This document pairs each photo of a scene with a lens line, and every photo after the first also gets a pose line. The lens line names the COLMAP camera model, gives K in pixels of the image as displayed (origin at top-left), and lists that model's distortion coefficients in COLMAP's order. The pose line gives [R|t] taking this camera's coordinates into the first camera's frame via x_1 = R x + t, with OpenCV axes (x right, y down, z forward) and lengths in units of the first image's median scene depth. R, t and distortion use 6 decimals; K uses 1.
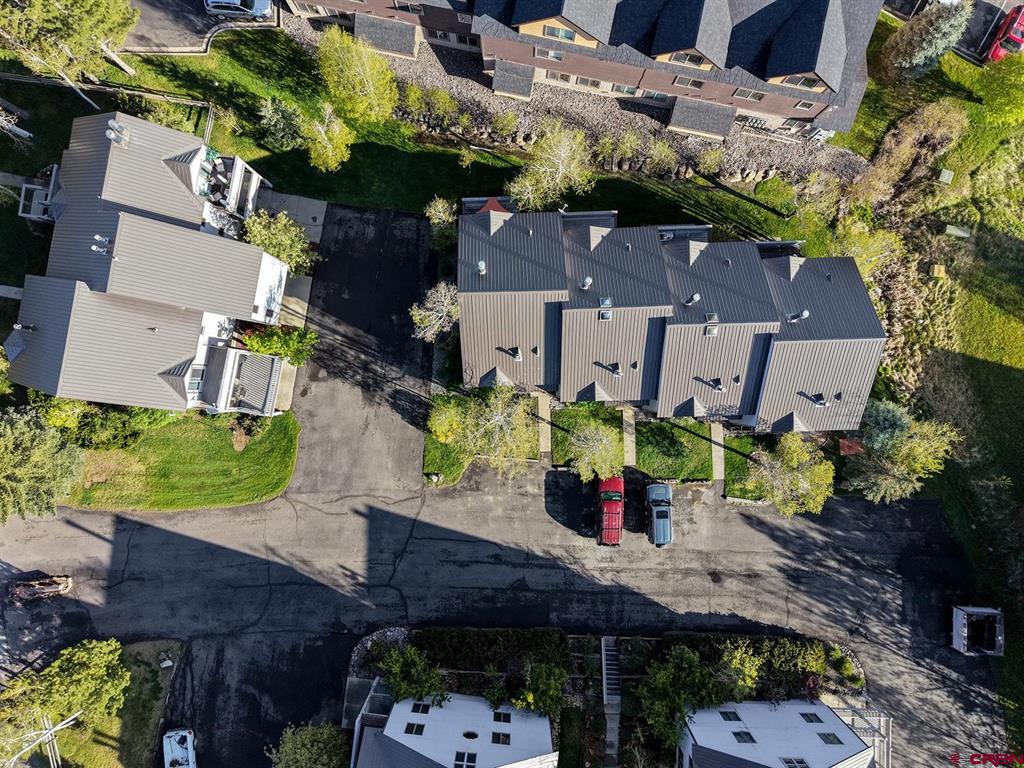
lens RADIAL K [[702.6, 0, 512.0], [0, 702.6, 384.0], [0, 0, 1]] dist [0.030139, -0.003887]
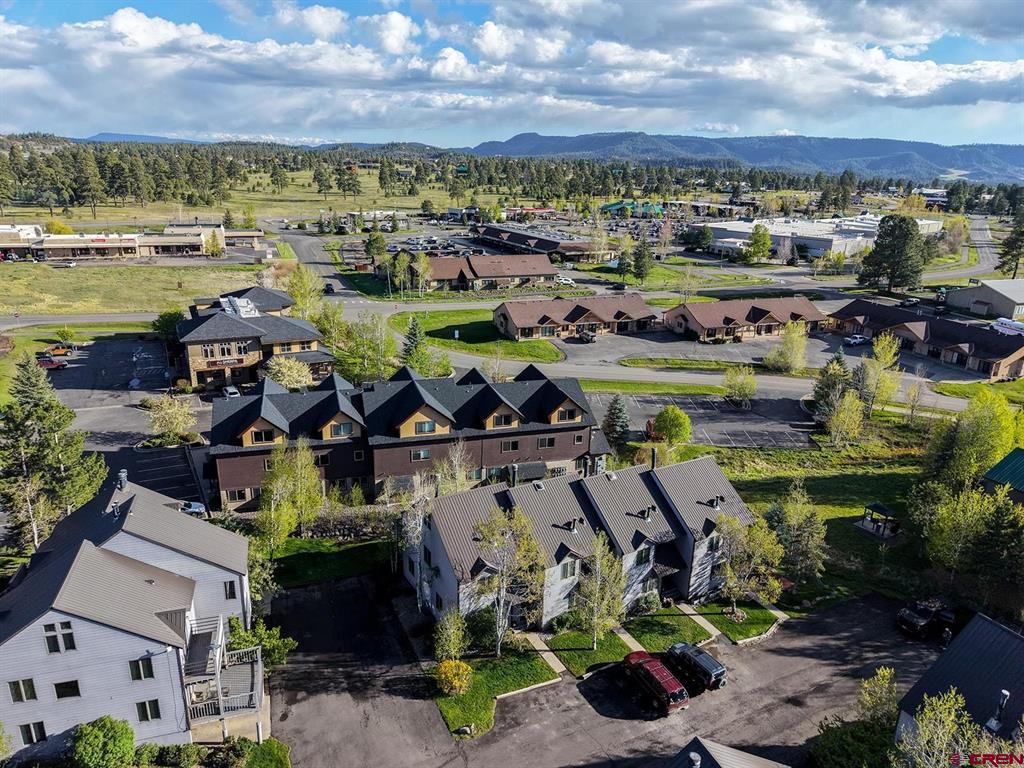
lens RADIAL K [[702.6, 0, 512.0], [0, 702.6, 384.0], [0, 0, 1]] dist [0.030139, -0.003887]
pose [[0.876433, -0.104949, 0.469949, -0.414406], [0.480256, 0.261303, -0.837302, 0.755018], [-0.034925, 0.959535, 0.279417, 0.368269]]
